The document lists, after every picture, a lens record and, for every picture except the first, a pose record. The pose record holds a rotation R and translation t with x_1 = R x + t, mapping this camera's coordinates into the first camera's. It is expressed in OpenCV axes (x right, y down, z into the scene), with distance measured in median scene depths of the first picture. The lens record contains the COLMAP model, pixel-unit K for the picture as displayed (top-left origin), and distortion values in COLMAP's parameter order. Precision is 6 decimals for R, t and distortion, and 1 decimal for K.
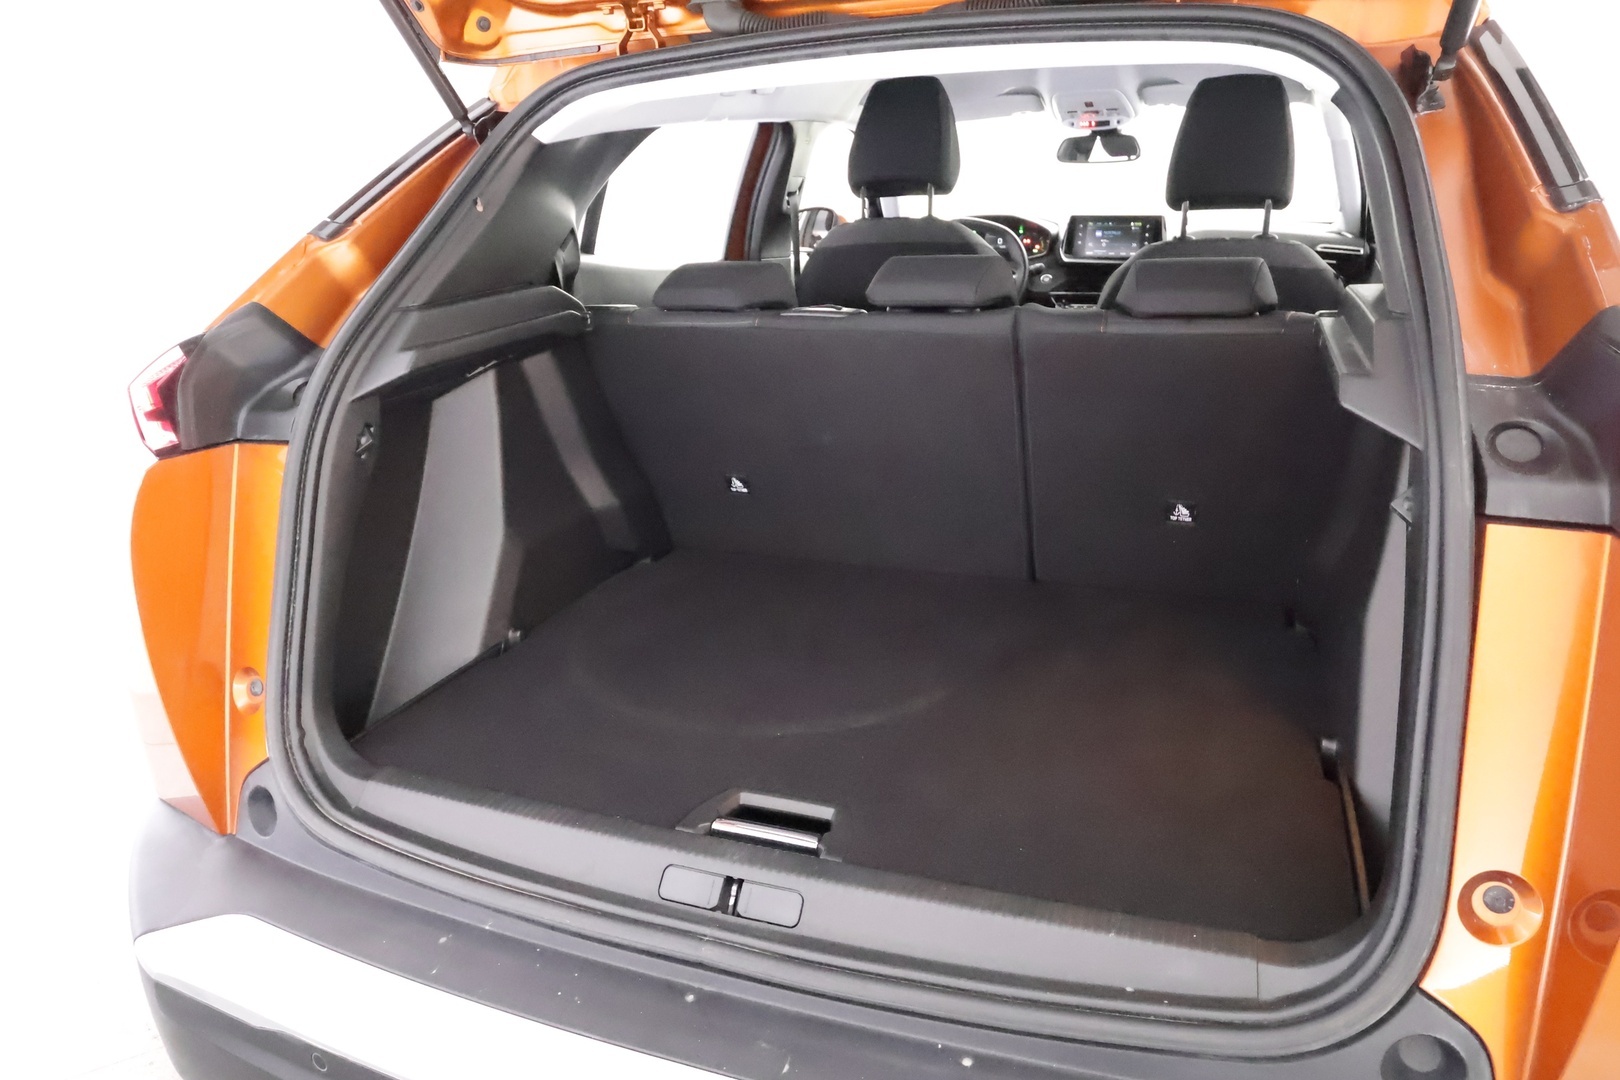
lens RADIAL K [[1096.7, 0, 809.0], [0, 1096.7, 517.0], [0, 0, 1]] dist [-0.000366, 0.006939]
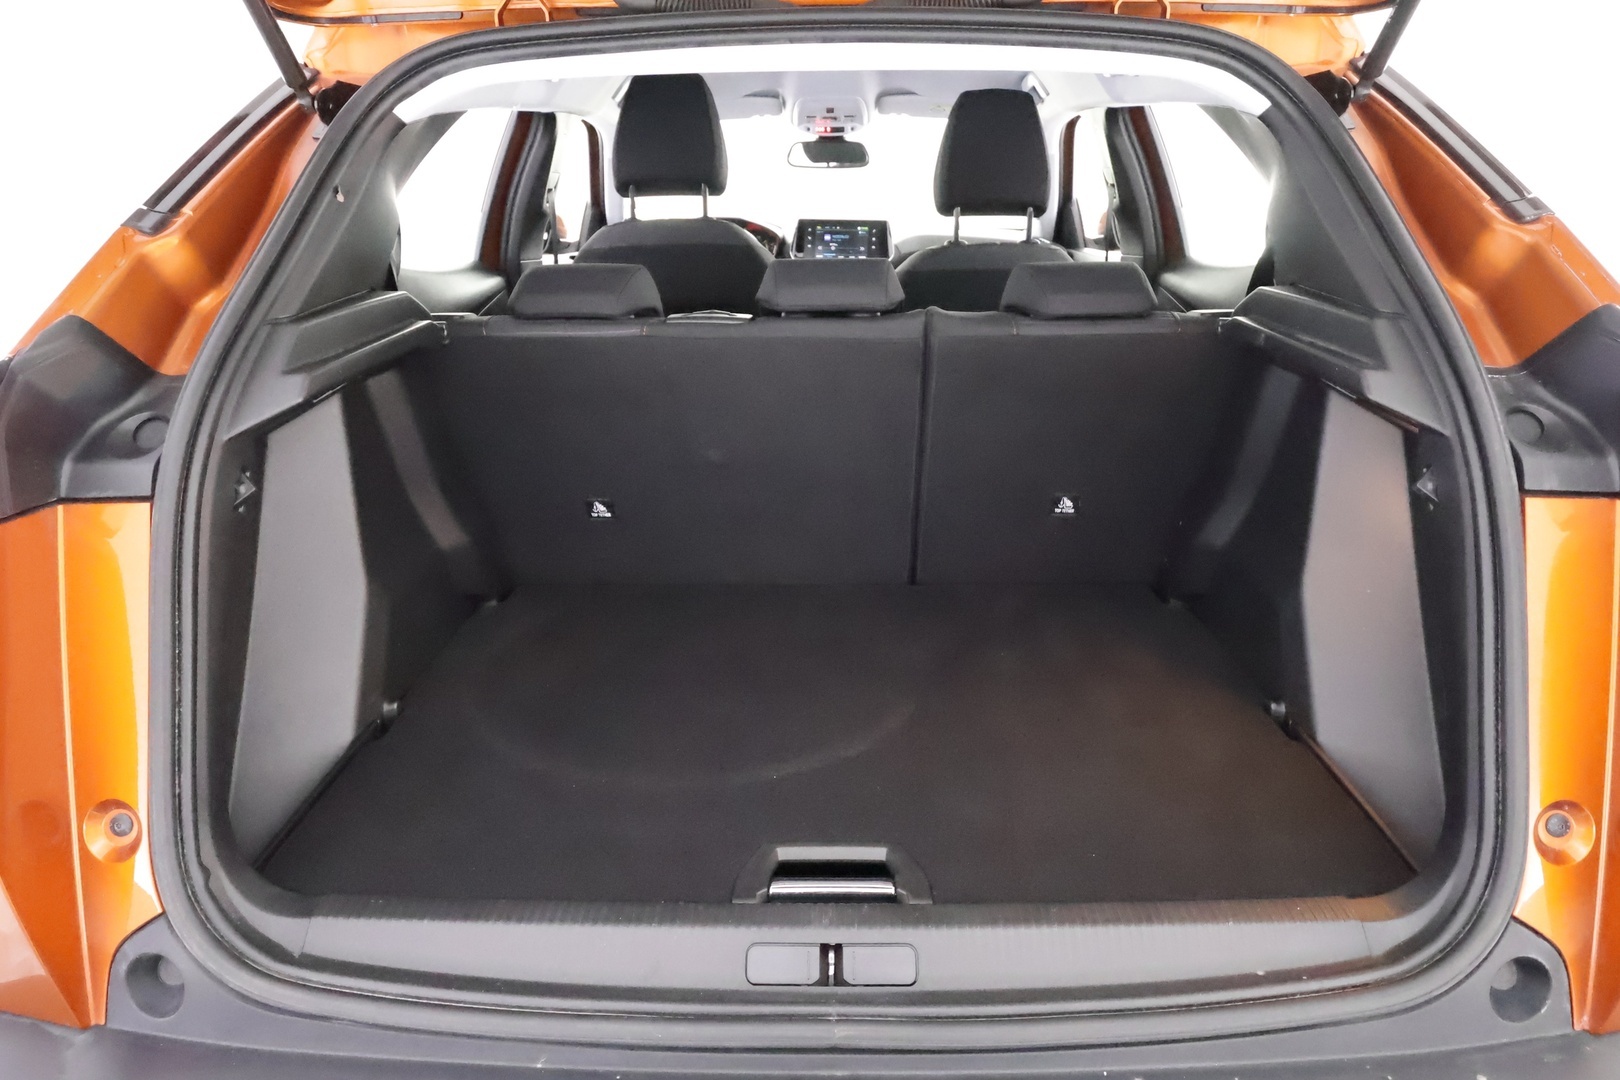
lens RADIAL K [[1096.7, 0, 809.0], [0, 1096.7, 517.0], [0, 0, 1]] dist [-0.000366, 0.006939]
pose [[0.936477, -0.075953, 0.342407, -0.285356], [0.076771, 0.996986, 0.011187, -0.026442], [-0.342225, 0.015810, 0.939485, 0.116209]]
